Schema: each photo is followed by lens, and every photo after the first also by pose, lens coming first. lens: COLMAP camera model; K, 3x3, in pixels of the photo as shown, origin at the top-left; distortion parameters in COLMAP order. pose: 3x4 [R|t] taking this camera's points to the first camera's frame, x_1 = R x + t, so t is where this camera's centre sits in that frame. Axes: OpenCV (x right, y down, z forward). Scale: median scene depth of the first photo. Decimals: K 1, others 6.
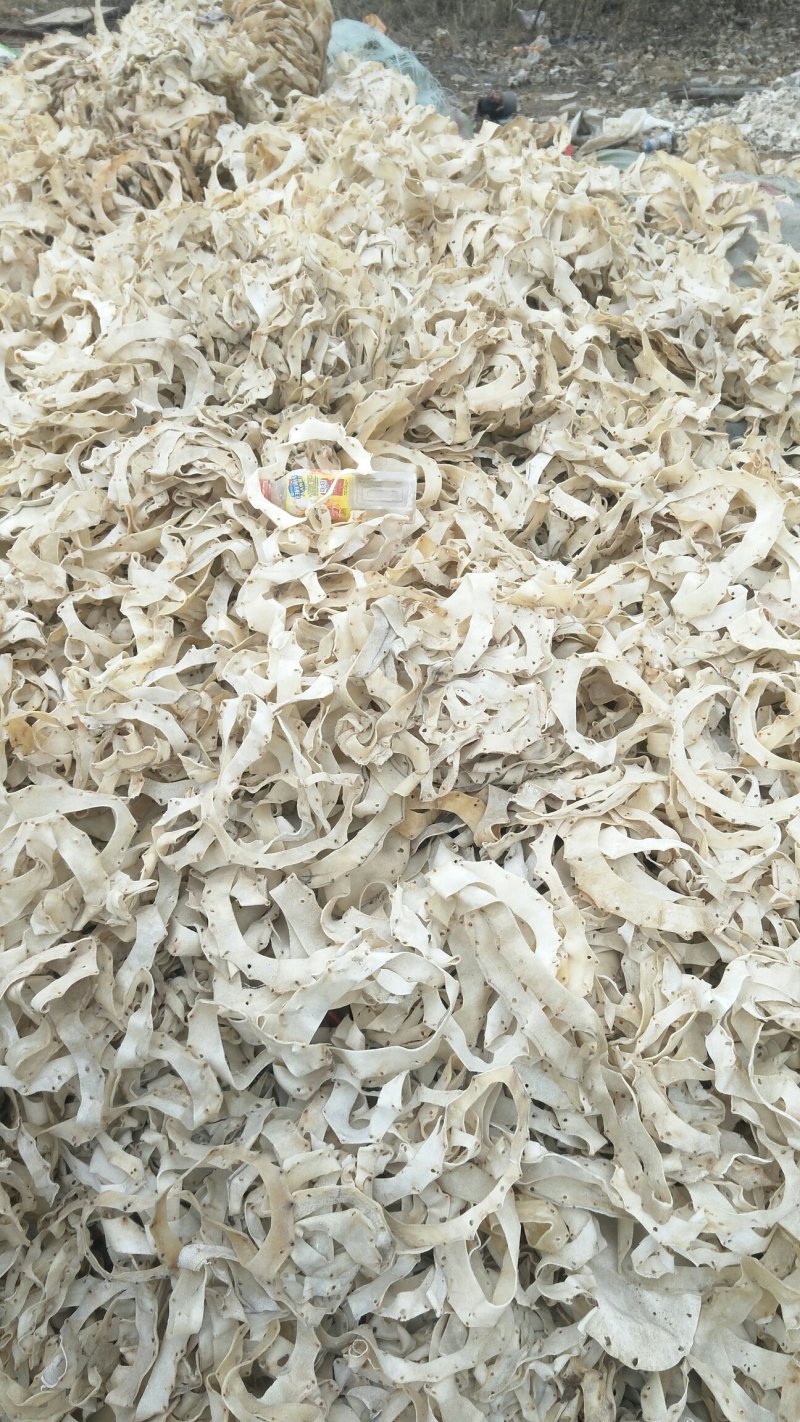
lens RADIAL K [[1121.1, 0, 394.7], [0, 1121.1, 713.3], [0, 0, 1]] dist [-0.000866, 0.018504]
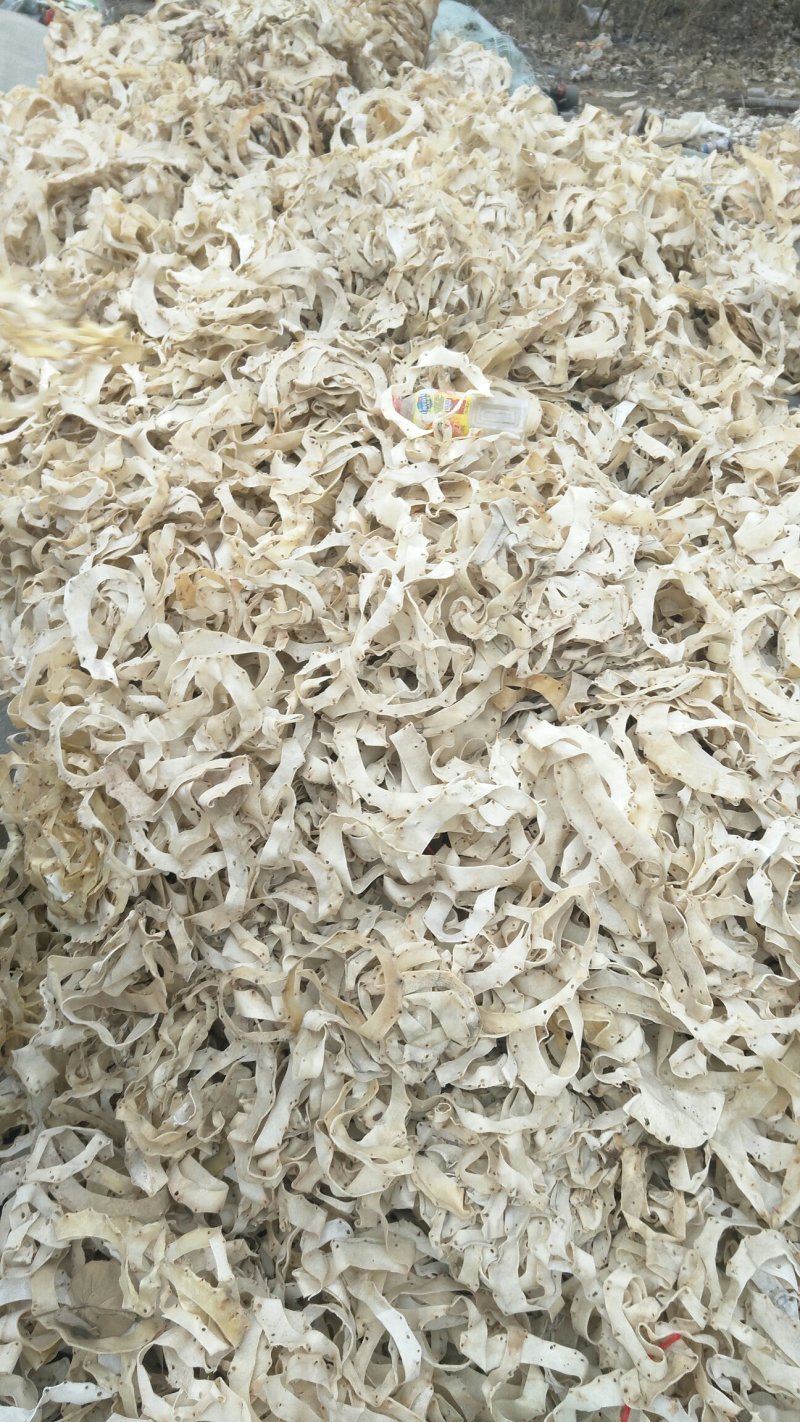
lens RADIAL K [[1112.8, 0, 403.2], [0, 1112.8, 713.6], [0, 0, 1]] dist [0.000007, 0.020433]
pose [[0.996502, 0.082064, 0.015815, -0.096834], [-0.082278, 0.996520, 0.013366, 0.097453], [-0.014663, -0.014620, 0.999786, -0.144051]]
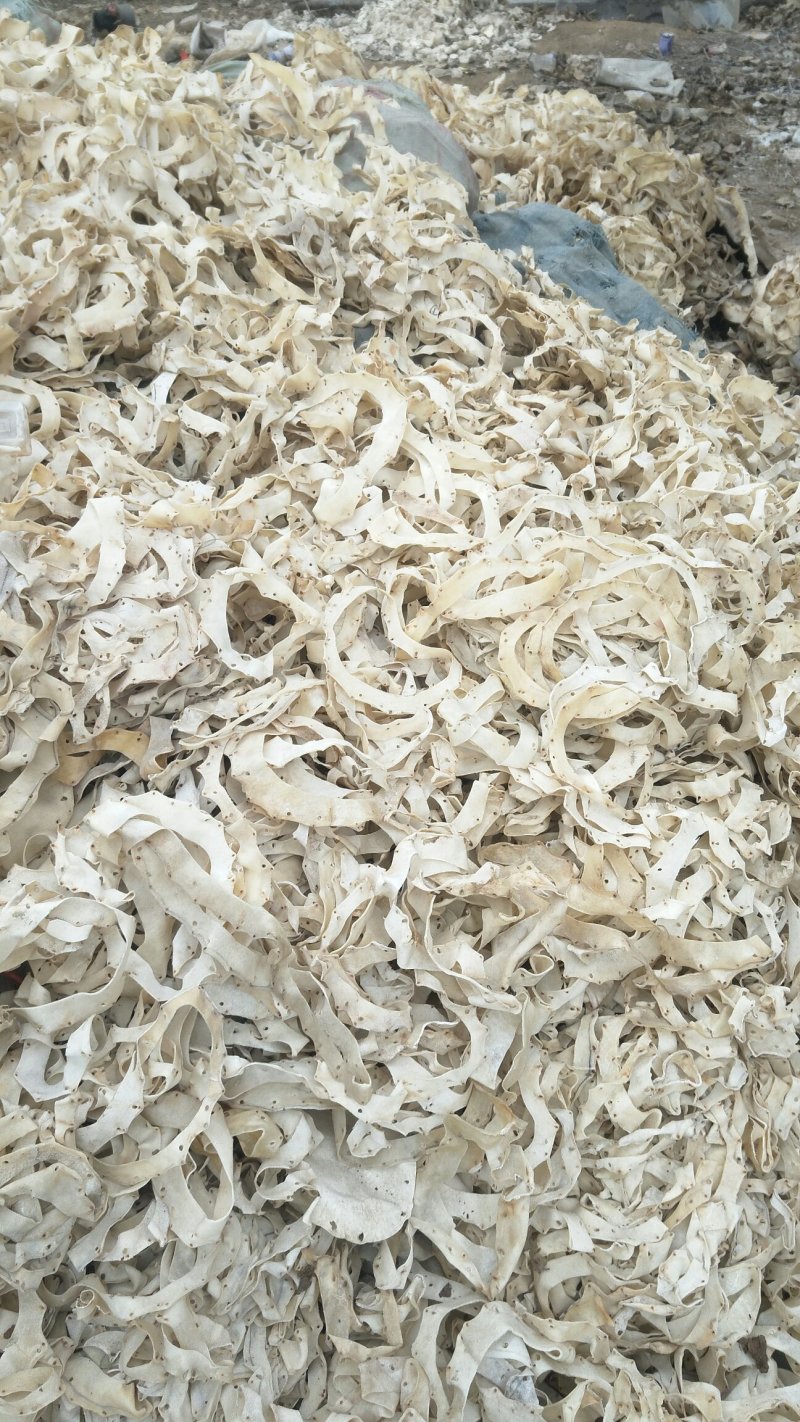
lens RADIAL K [[1121.1, 0, 394.7], [0, 1121.1, 713.3], [0, 0, 1]] dist [-0.000866, 0.018504]
pose [[0.962185, -0.156289, 0.223100, 0.066866], [0.144024, 0.987072, 0.070330, 0.021879], [-0.231207, -0.035539, 0.972255, -0.001109]]
